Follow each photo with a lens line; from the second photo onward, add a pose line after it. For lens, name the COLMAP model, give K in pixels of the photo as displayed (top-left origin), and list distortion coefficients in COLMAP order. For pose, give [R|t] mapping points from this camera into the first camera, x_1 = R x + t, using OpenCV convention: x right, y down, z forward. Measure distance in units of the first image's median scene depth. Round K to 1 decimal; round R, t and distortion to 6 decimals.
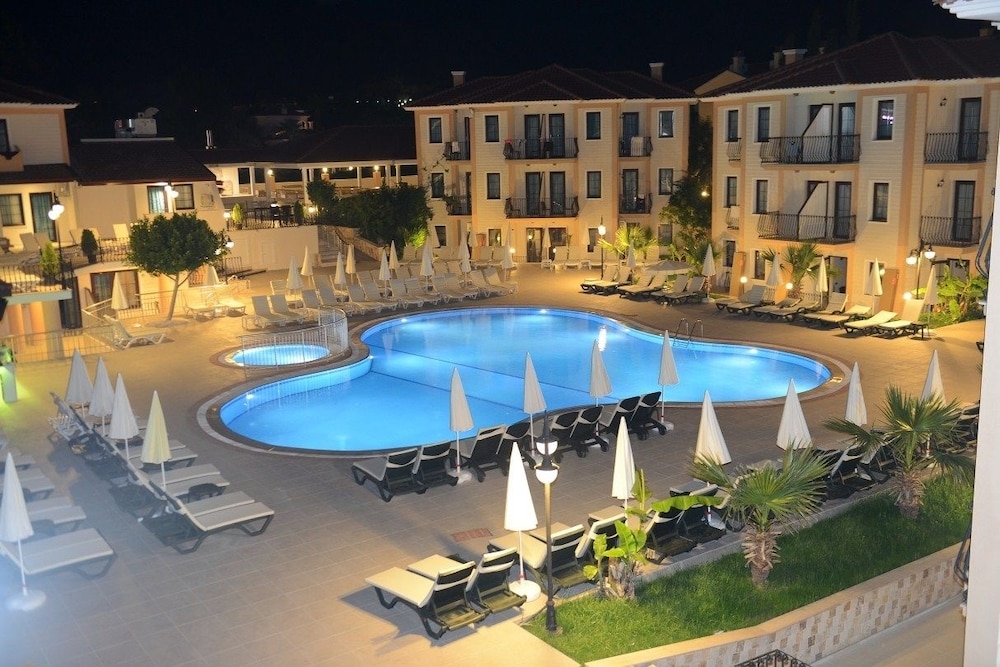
lens RADIAL K [[948.5, 0, 525.8], [0, 948.5, 342.4], [0, 0, 1]] dist [0.107846, 0.000000]
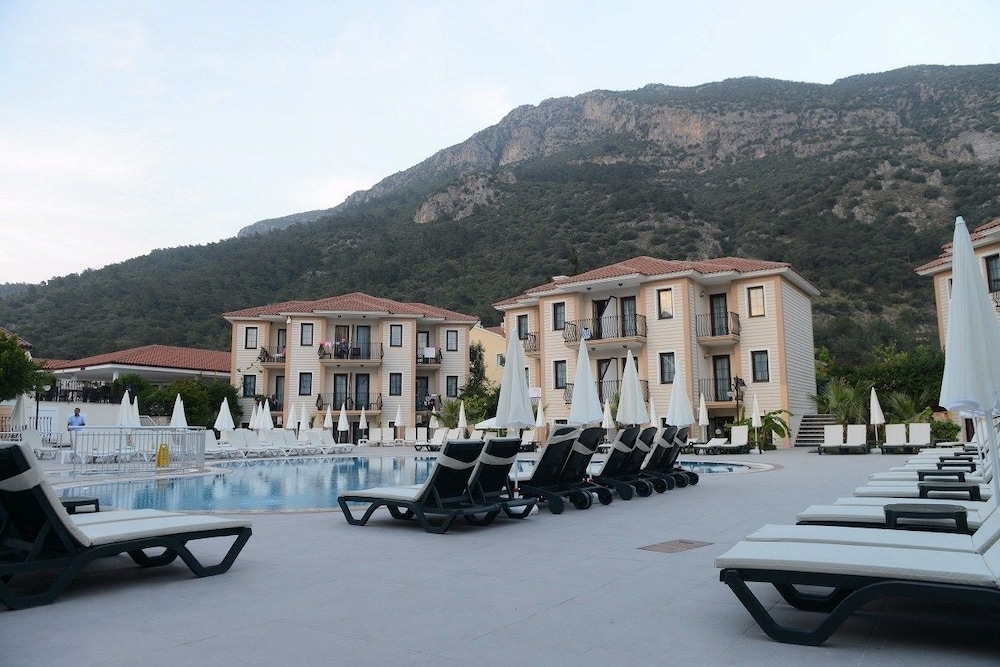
lens RADIAL K [[686.8, 0, 497.7], [0, 686.8, 333.6], [0, 0, 1]] dist [-0.025972, 0.010834]
pose [[0.948535, 0.048116, 0.312995, -0.083209], [0.060985, 0.942132, -0.329648, 0.066199], [-0.310744, 0.331770, 0.890711, 0.213420]]
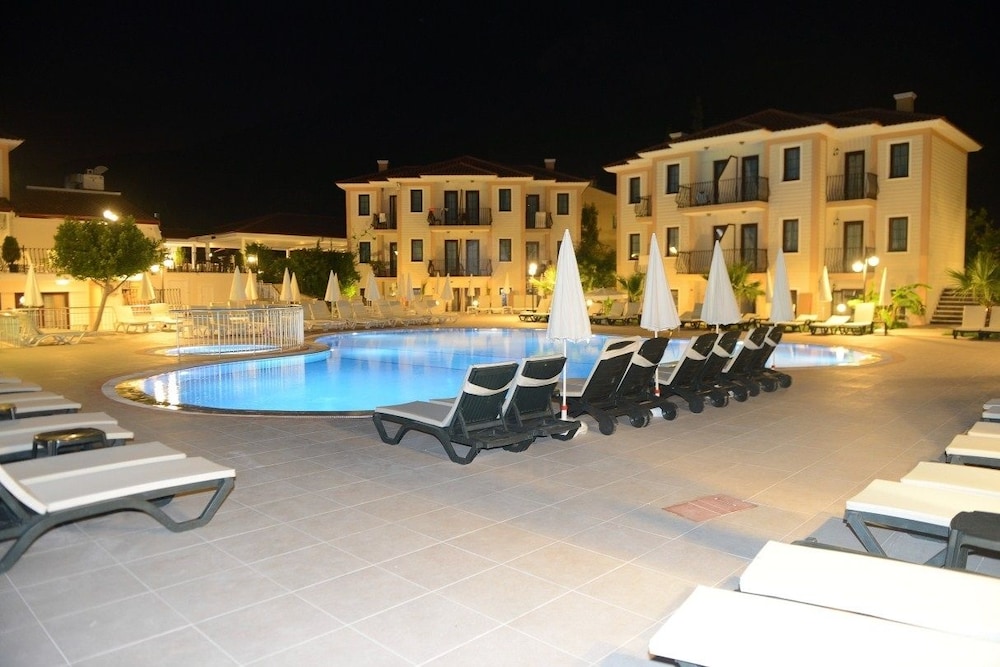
lens RADIAL K [[686.8, 0, 509.1], [0, 686.8, 325.0], [0, 0, 1]] dist [-0.025972, 0.010834]
pose [[0.987201, 0.001910, 0.159468, -0.062328], [0.021899, 0.988833, -0.147412, 0.051707], [-0.157969, 0.149017, 0.976135, 0.221333]]
